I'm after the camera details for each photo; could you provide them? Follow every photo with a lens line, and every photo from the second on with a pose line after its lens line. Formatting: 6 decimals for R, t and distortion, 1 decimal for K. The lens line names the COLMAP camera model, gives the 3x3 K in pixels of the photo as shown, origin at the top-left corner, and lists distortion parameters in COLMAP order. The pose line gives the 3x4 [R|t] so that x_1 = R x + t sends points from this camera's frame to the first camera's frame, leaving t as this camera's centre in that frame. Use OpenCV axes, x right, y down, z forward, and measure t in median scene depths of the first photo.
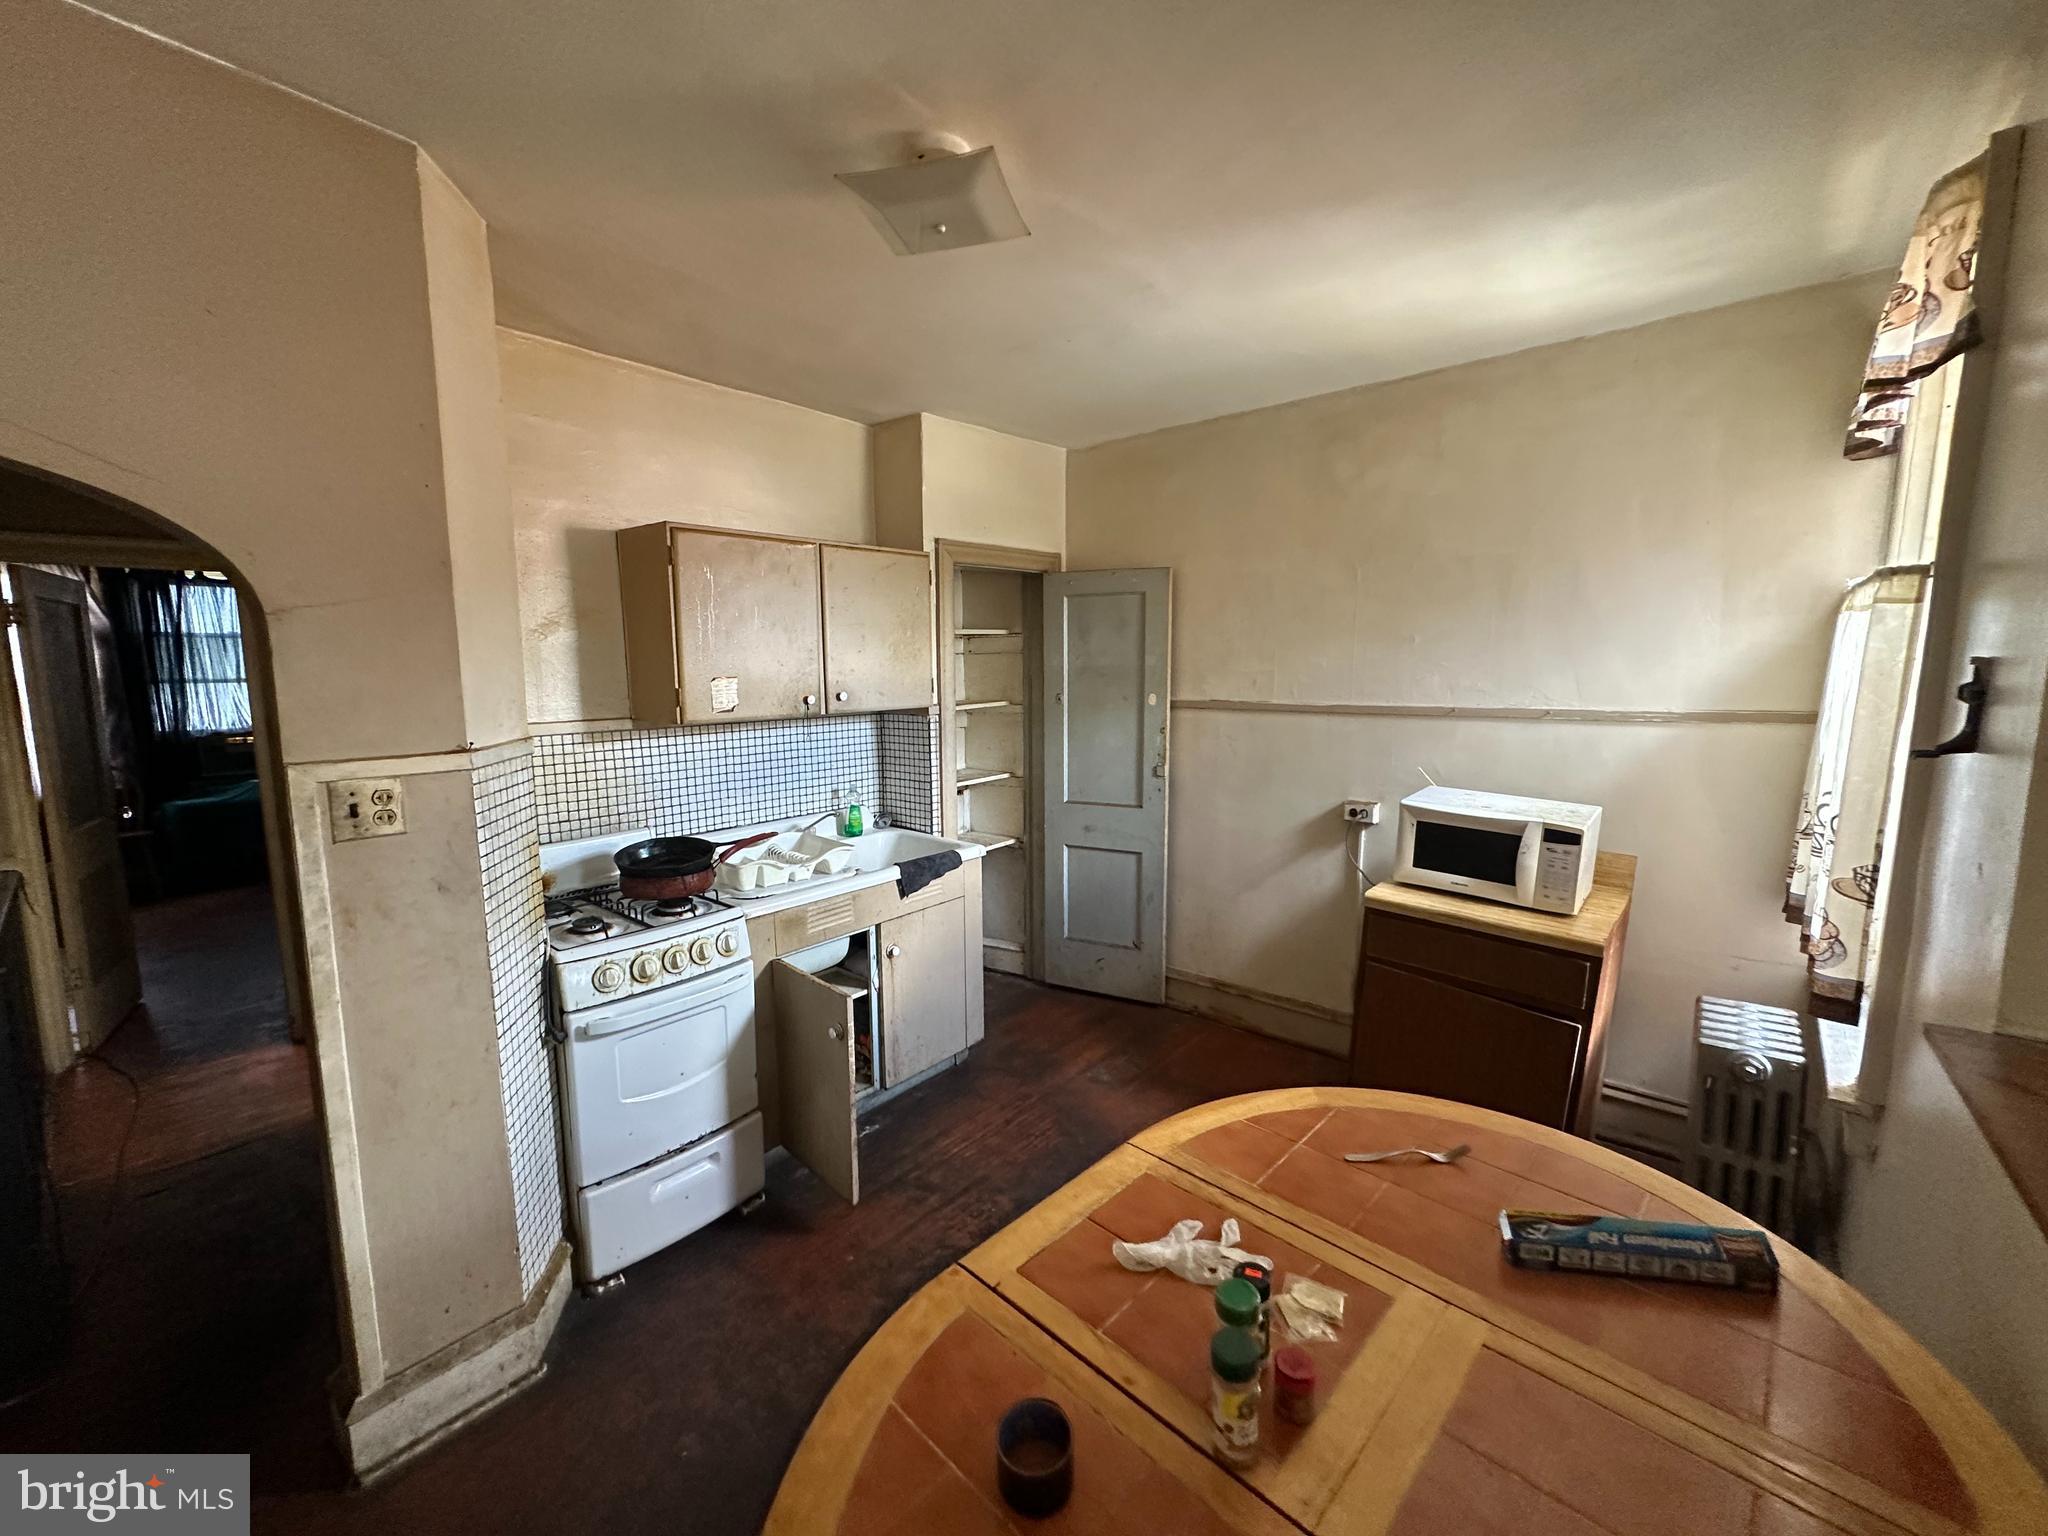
lens RADIAL K [[816.3, 0, 1025.7], [0, 816.3, 768.3], [0, 0, 1]] dist [-0.008134, 0.001768]
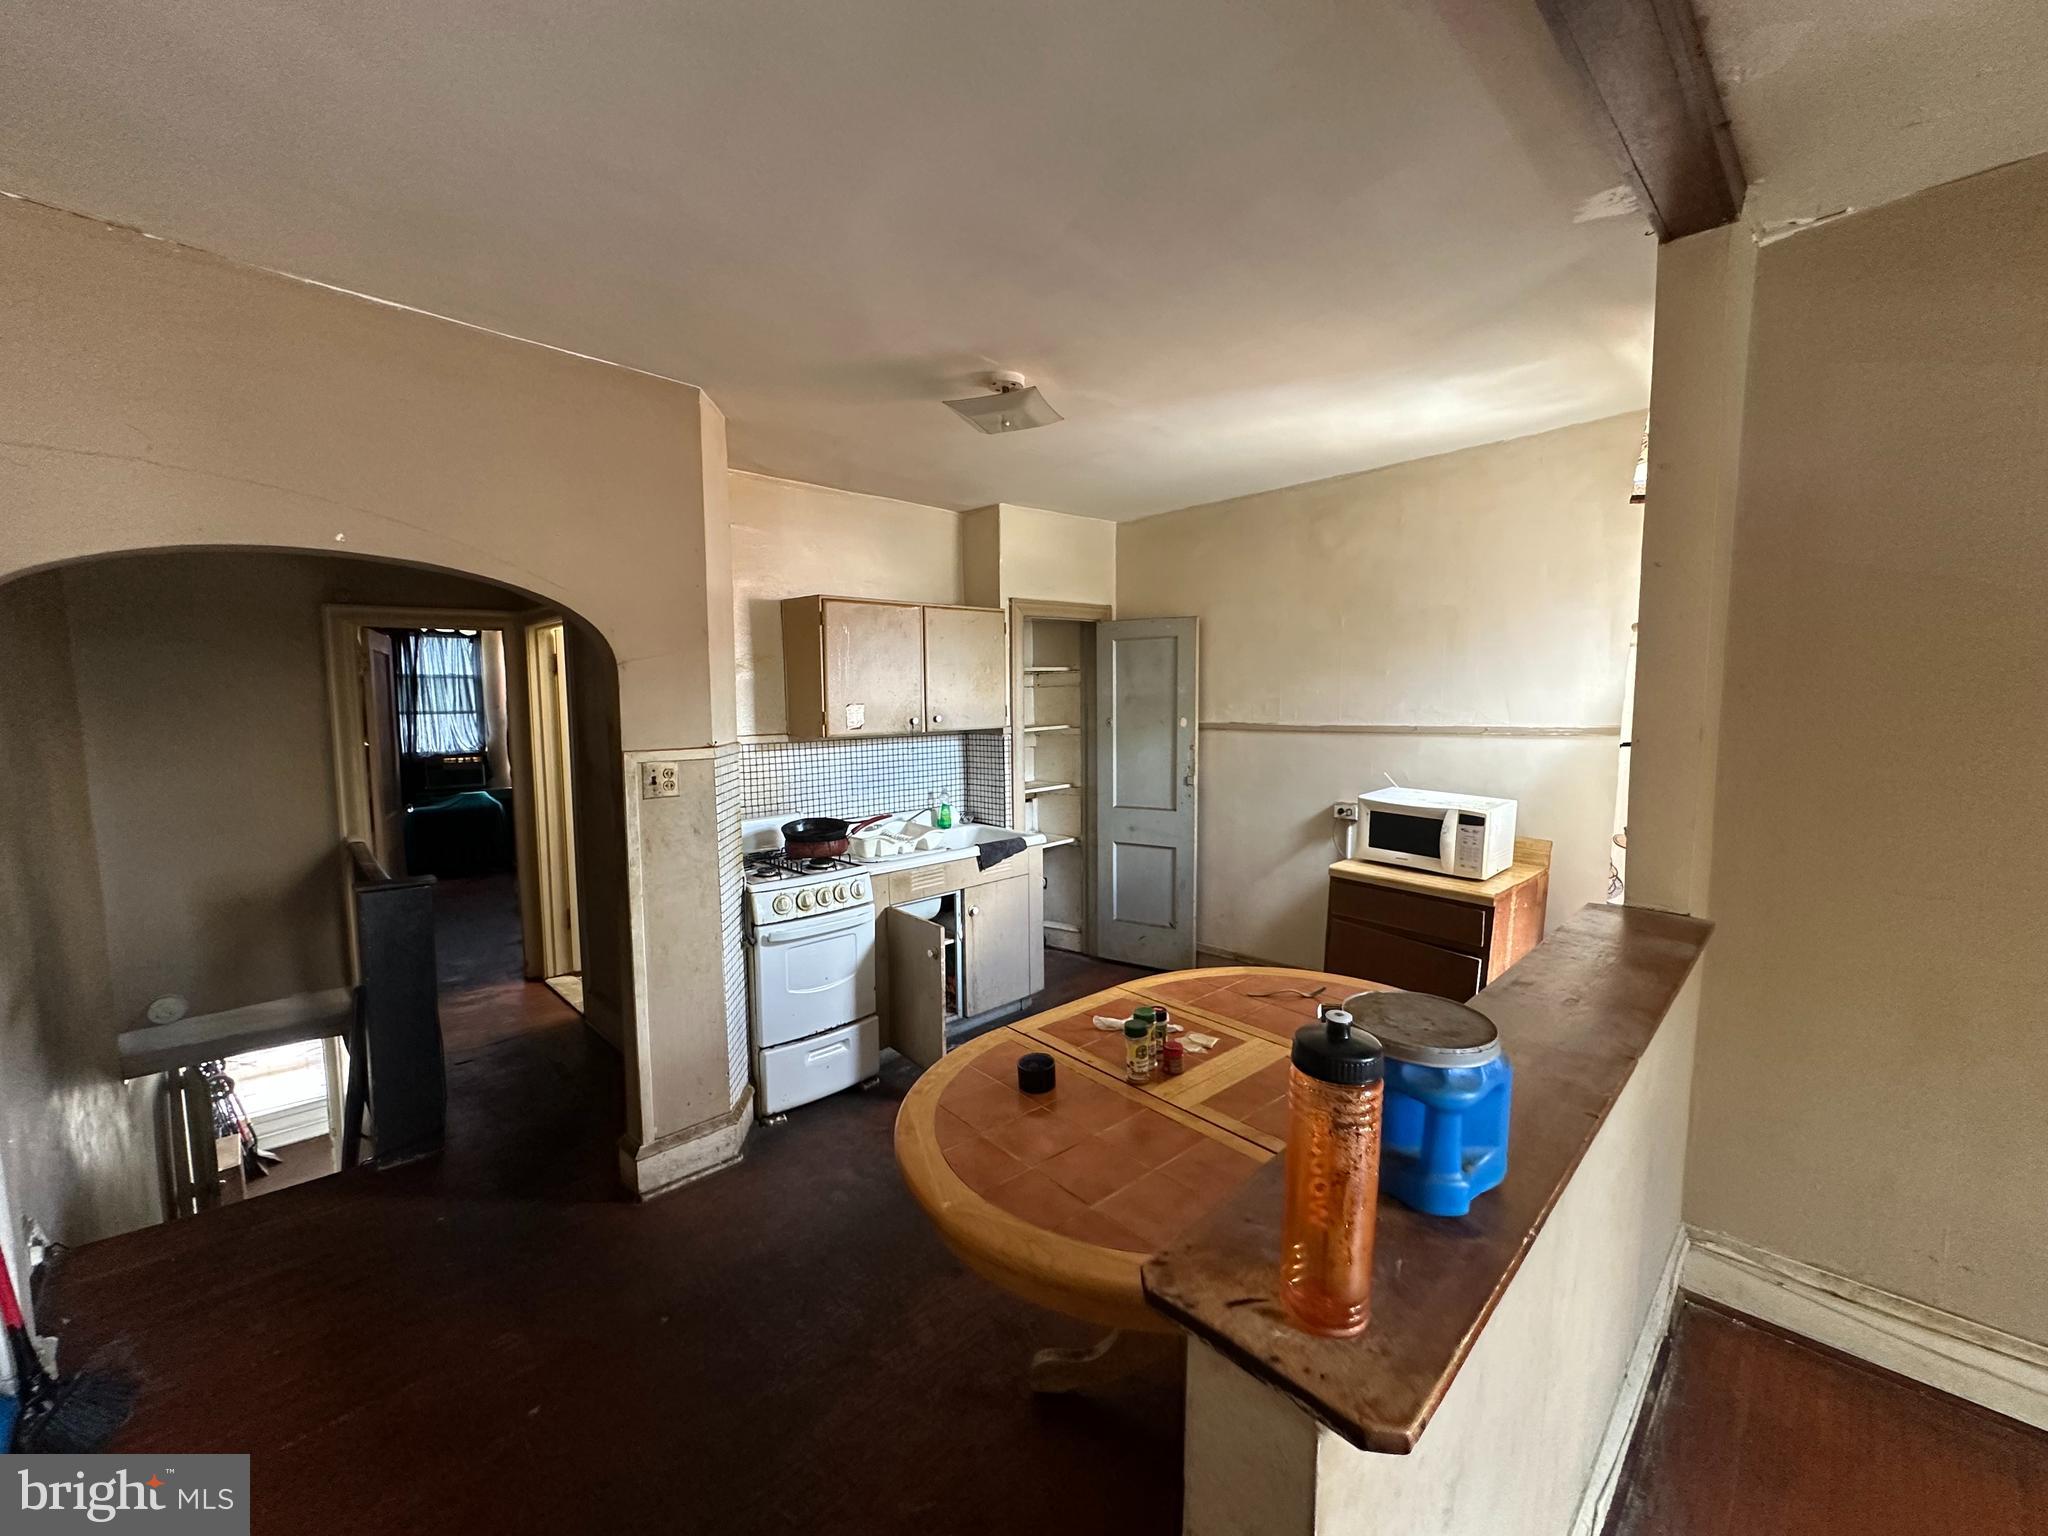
lens RADIAL K [[816.3, 0, 1025.7], [0, 816.3, 768.3], [0, 0, 1]] dist [-0.008134, 0.001768]
pose [[0.994815, 0.003762, -0.101636, 0.060046], [-0.008054, 0.999091, -0.041853, 0.053159], [0.101386, 0.042455, 0.993941, -0.343456]]
